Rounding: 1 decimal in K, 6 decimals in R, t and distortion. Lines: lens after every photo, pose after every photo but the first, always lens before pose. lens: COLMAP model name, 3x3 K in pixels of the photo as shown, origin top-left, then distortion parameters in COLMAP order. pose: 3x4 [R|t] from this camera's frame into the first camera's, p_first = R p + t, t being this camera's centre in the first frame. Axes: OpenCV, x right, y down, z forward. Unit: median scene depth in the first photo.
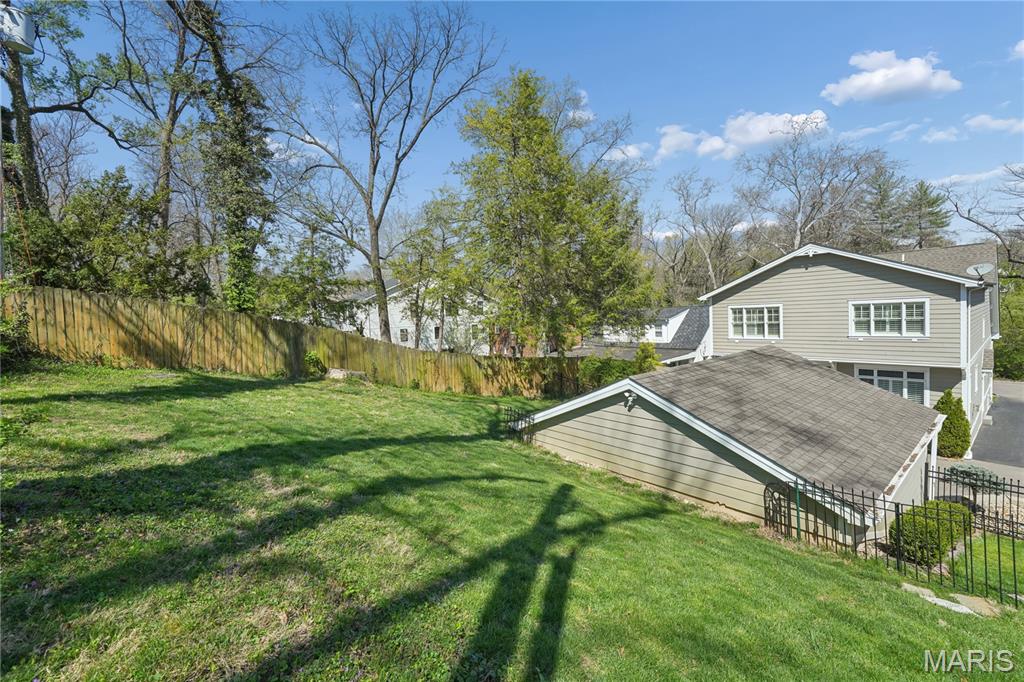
lens RADIAL K [[419.1, 0, 512.7], [0, 419.1, 335.2], [0, 0, 1]] dist [-0.000478, 0.000098]
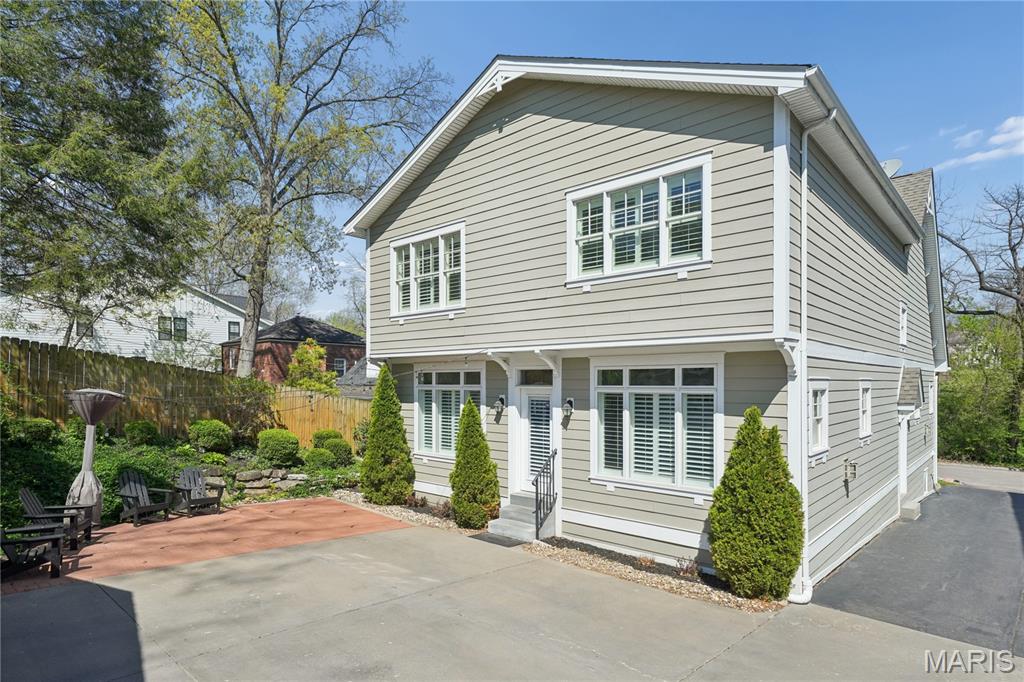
lens RADIAL K [[560.8, 0, 500.3], [0, 560.8, 384.8], [0, 0, 1]] dist [0.021616, -0.000245]
pose [[0.988129, 0.042657, 0.147588, 0.657869], [-0.035731, 0.998146, -0.049267, 0.125489], [-0.149417, 0.043408, 0.987821, 0.482584]]
